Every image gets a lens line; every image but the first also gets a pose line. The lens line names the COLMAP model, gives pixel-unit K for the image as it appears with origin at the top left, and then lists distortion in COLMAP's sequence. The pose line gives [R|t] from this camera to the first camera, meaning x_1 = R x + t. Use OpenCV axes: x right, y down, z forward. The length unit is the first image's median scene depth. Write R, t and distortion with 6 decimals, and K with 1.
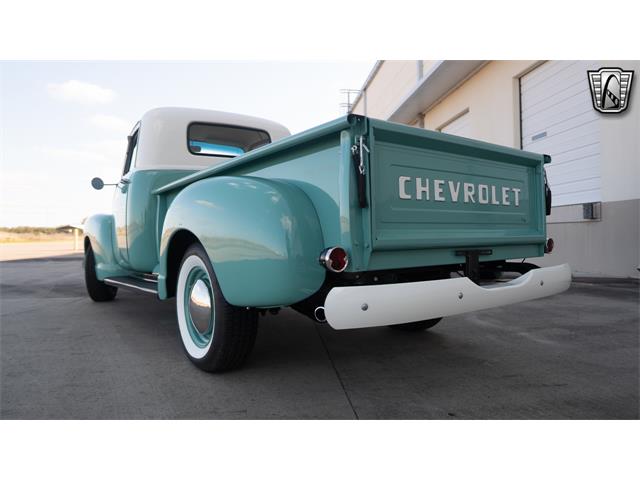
lens RADIAL K [[447.2, 0, 321.0], [0, 447.2, 238.3], [0, 0, 1]] dist [-0.103122, 0.060052]
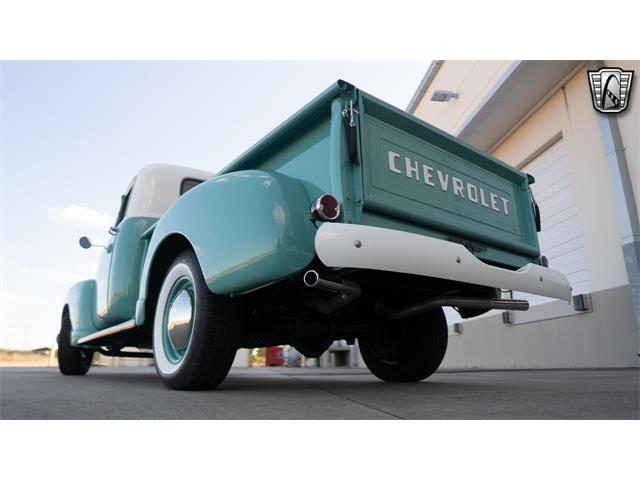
lens RADIAL K [[447.2, 0, 321.1], [0, 447.2, 240.3], [0, 0, 1]] dist [-0.103122, 0.060052]
pose [[0.999624, 0.013533, 0.023865, -0.001072], [-0.006076, 0.957473, -0.288459, 0.298762], [-0.026754, 0.288205, 0.957195, 0.071001]]
